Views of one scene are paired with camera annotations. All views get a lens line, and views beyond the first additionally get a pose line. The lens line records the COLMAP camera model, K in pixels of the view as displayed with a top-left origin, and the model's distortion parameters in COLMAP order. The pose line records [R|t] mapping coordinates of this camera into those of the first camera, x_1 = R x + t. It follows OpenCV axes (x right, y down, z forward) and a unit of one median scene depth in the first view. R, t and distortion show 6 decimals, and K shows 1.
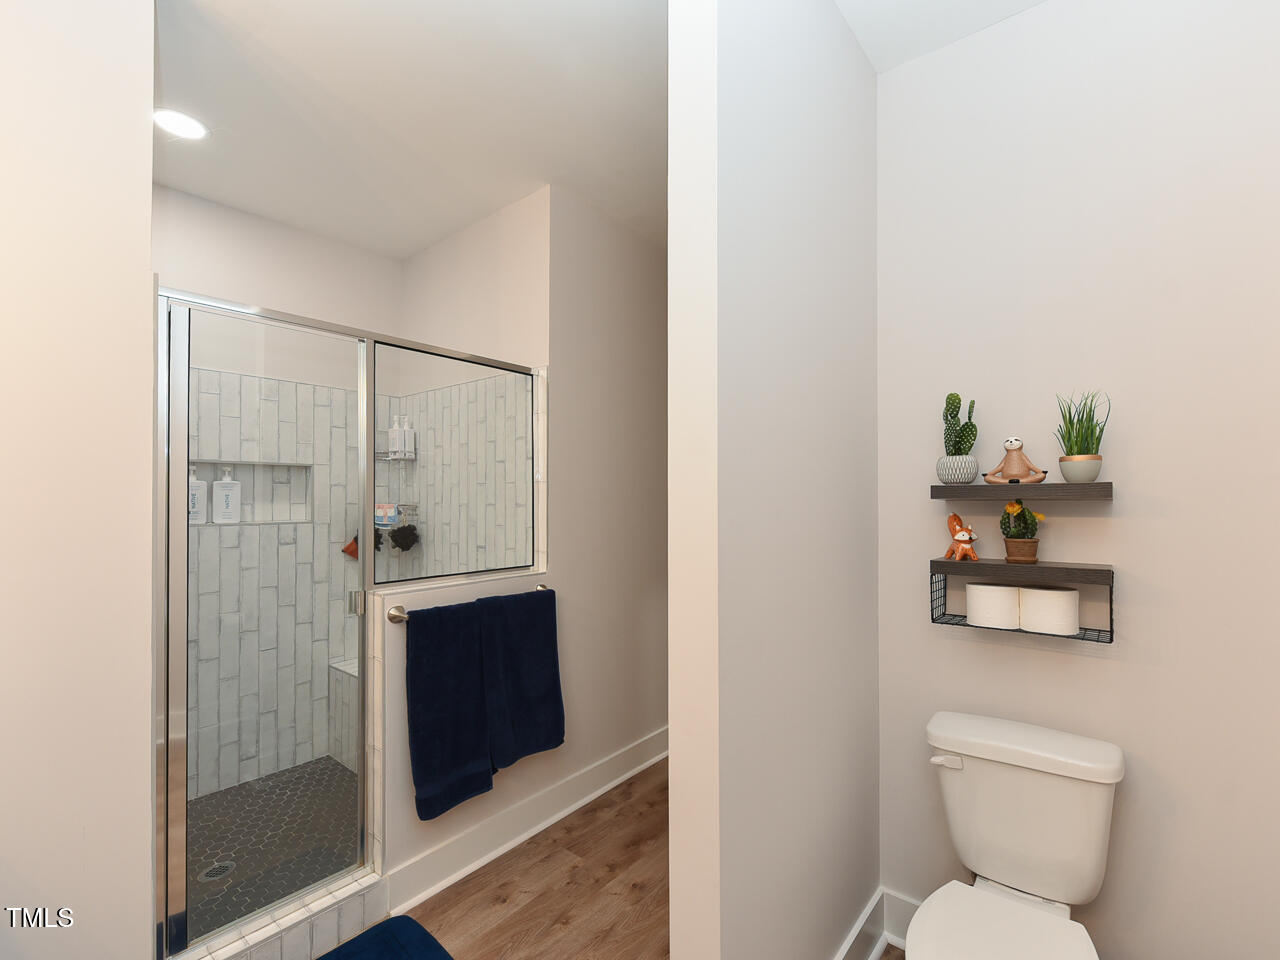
lens RADIAL K [[580.1, 0, 640.1], [0, 580.1, 493.7], [0, 0, 1]] dist [0.009353, -0.003276]
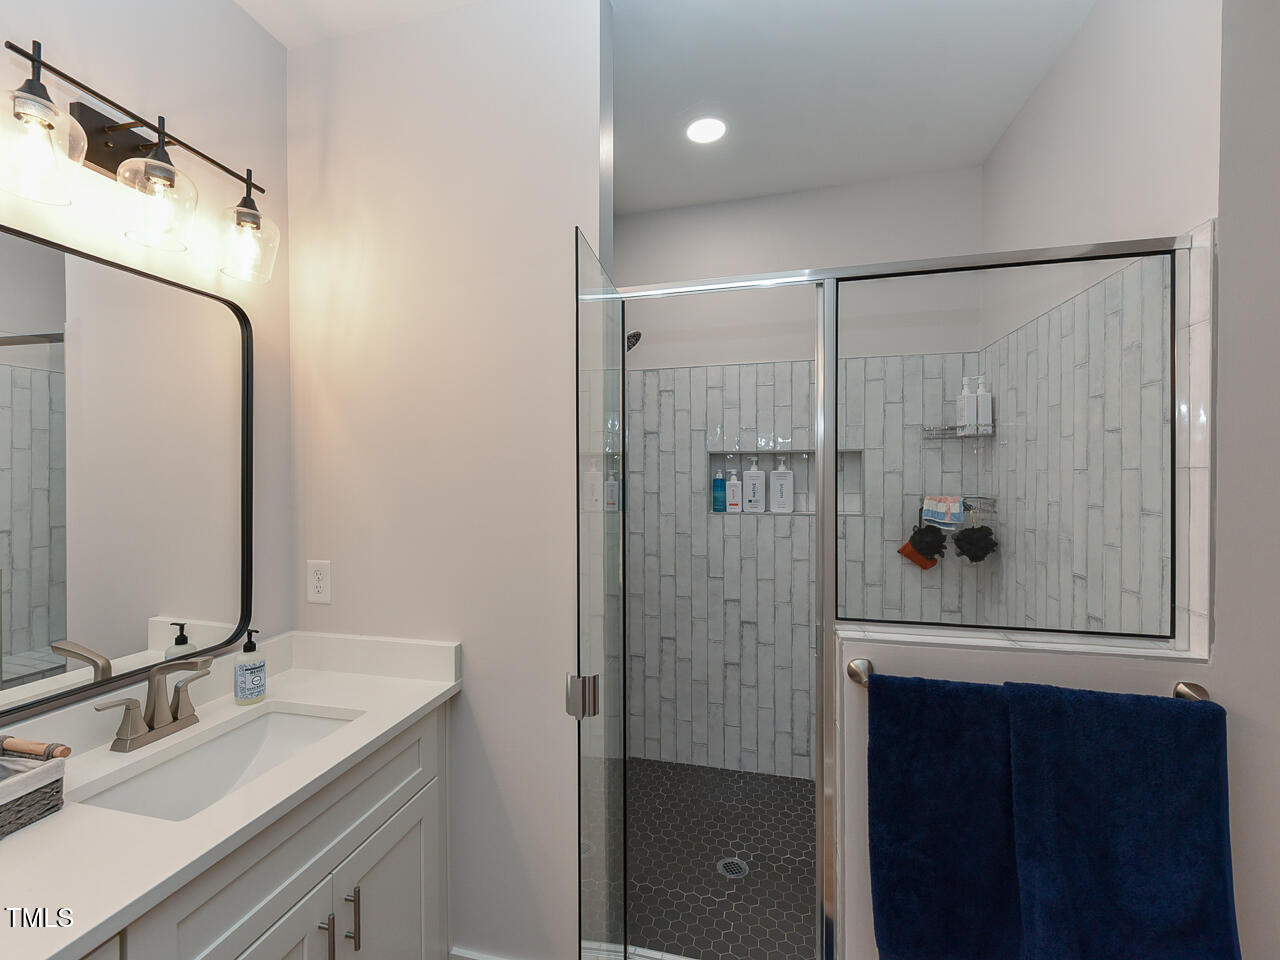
lens RADIAL K [[553.4, 0, 626.7], [0, 553.4, 478.9], [0, 0, 1]] dist [-0.000036, 0.000242]
pose [[0.434393, 0.002361, -0.900720, 0.033710], [0.014217, 0.999854, 0.009477, -0.019941], [0.900611, -0.016922, 0.434296, 0.341435]]
